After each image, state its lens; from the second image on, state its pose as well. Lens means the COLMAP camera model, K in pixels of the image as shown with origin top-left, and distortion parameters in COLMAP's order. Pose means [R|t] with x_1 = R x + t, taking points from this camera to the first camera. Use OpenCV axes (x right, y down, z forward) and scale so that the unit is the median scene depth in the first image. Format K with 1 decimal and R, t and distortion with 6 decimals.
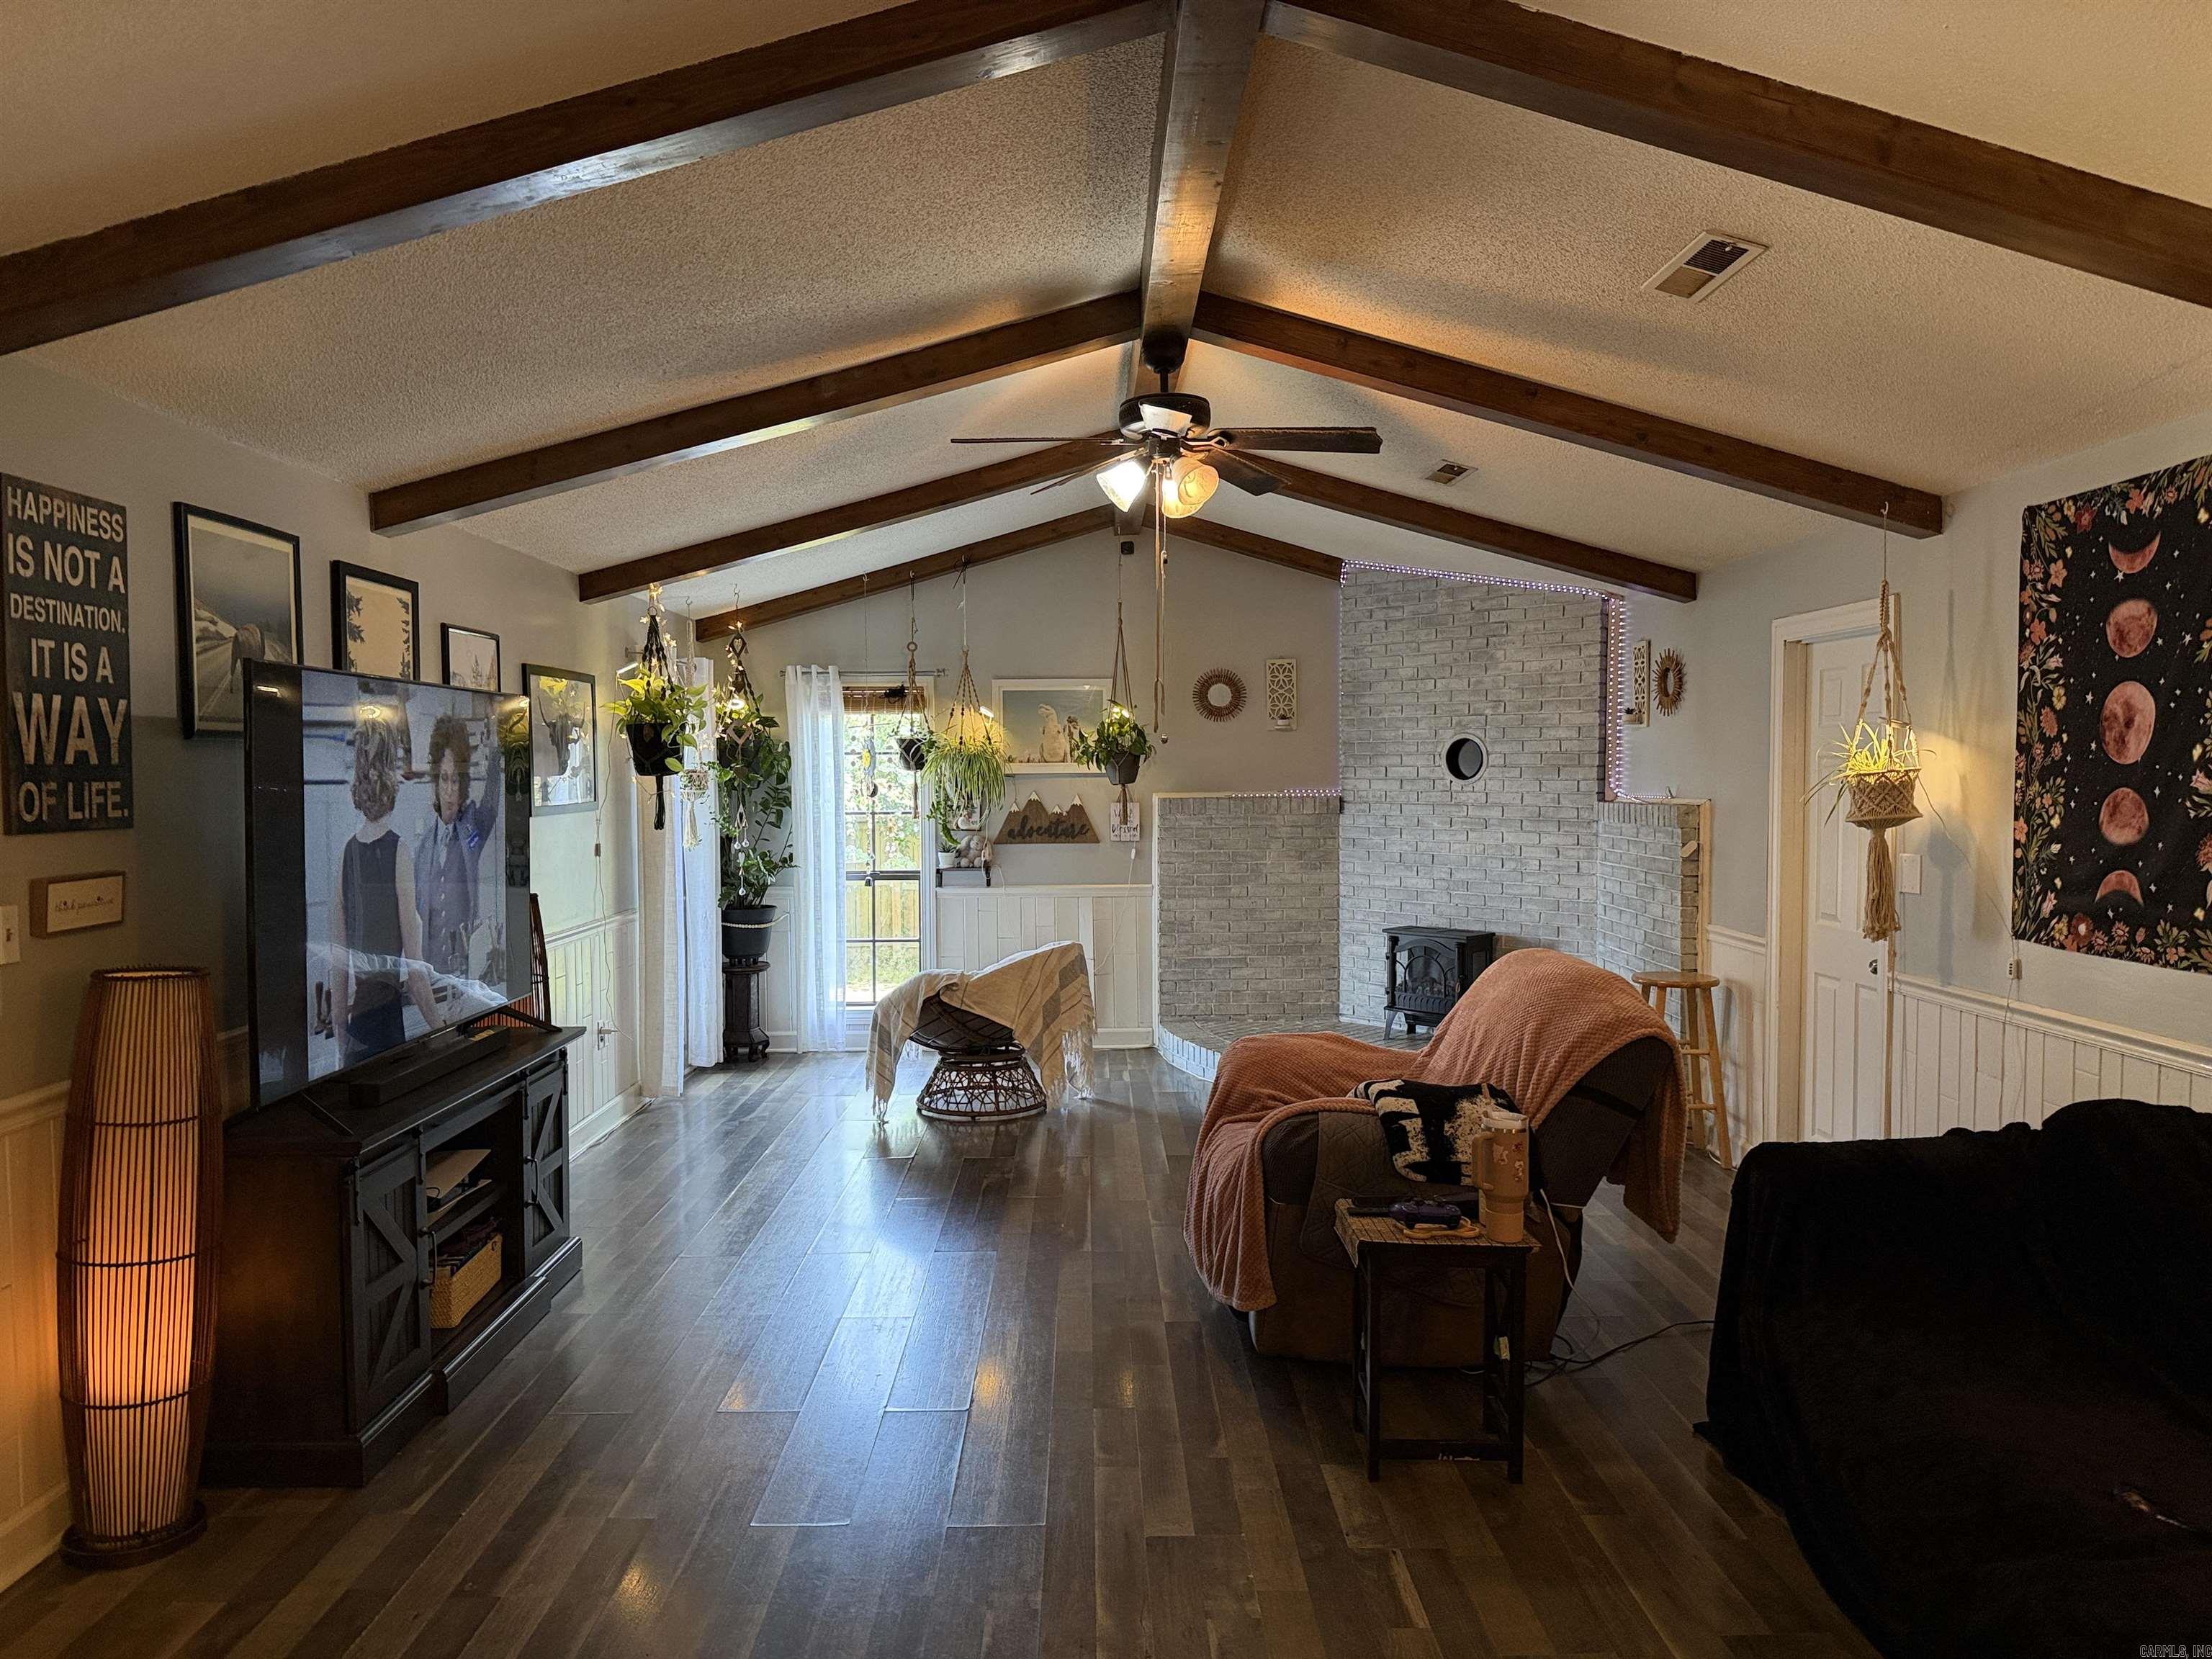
lens RADIAL K [[1560.6, 0, 1113.1], [0, 1560.6, 842.1], [0, 0, 1]] dist [0.075475, -0.084499]
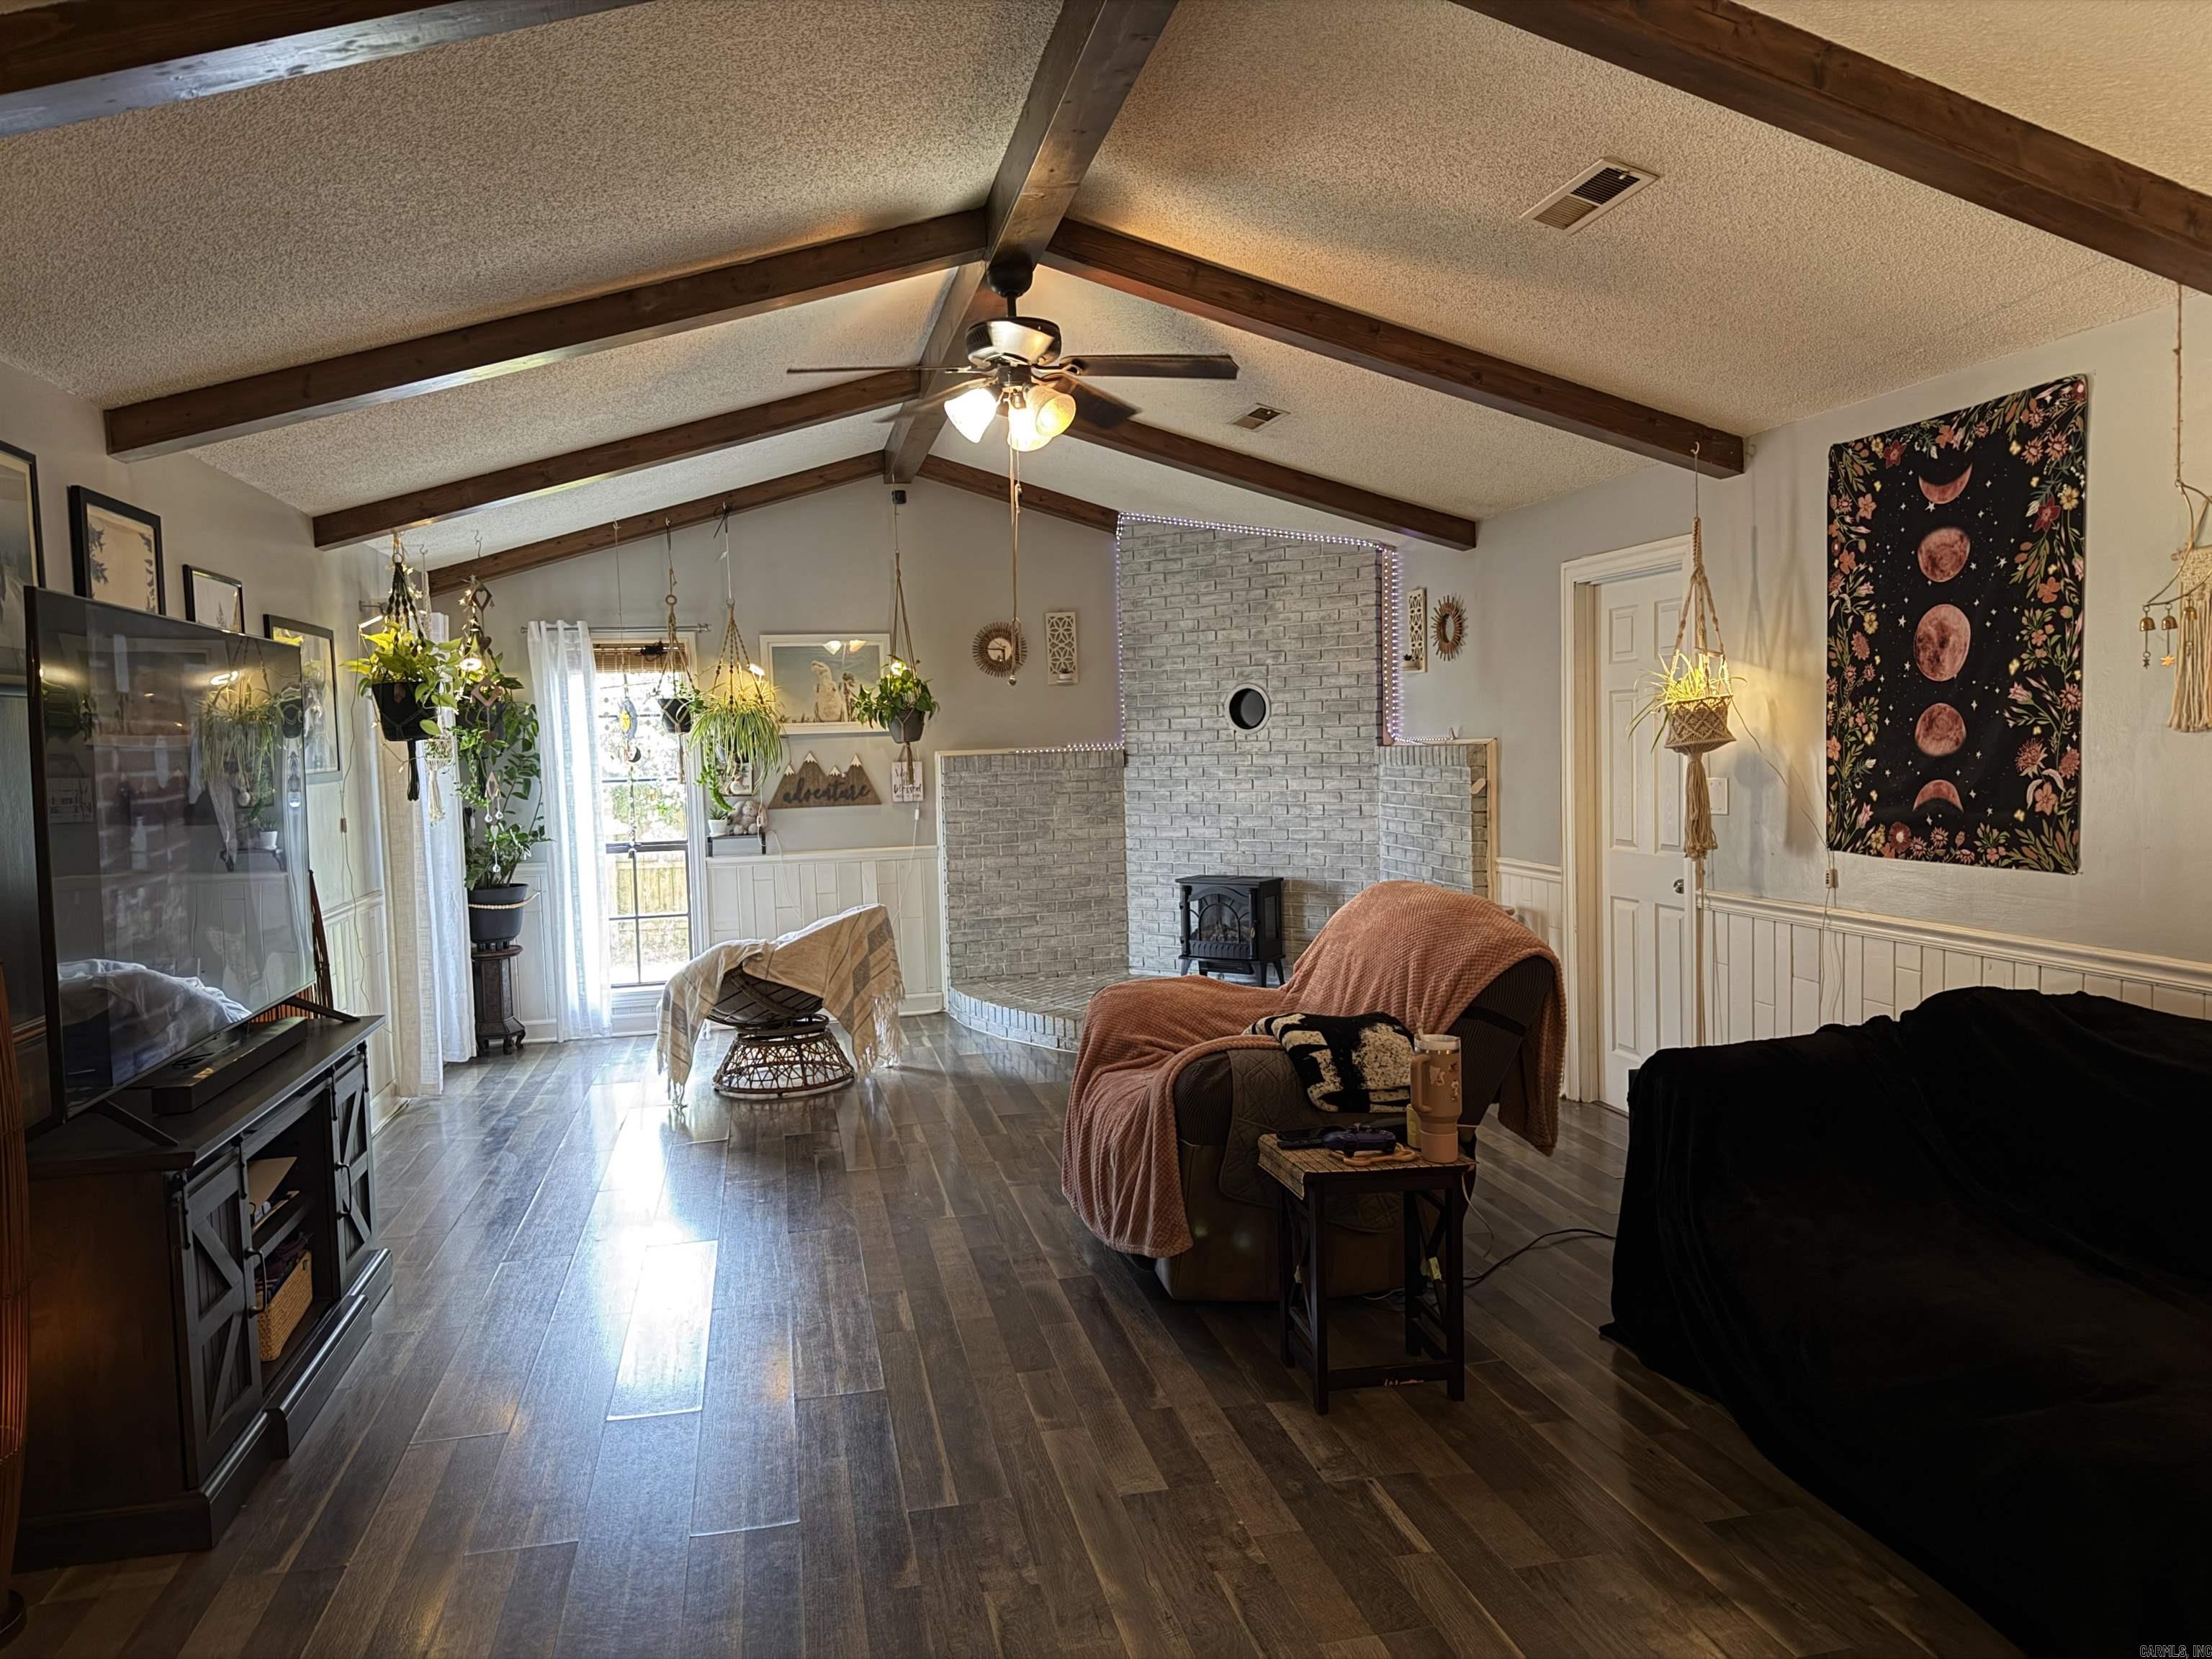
lens RADIAL K [[1560.6, 0, 1116.7], [0, 1560.6, 831.2], [0, 0, 1]] dist [0.075475, -0.084499]
pose [[0.980163, -0.036567, 0.194789, -0.116083], [0.034250, 0.999297, 0.015249, 0.015987], [-0.195210, -0.008275, 0.980727, 0.047332]]
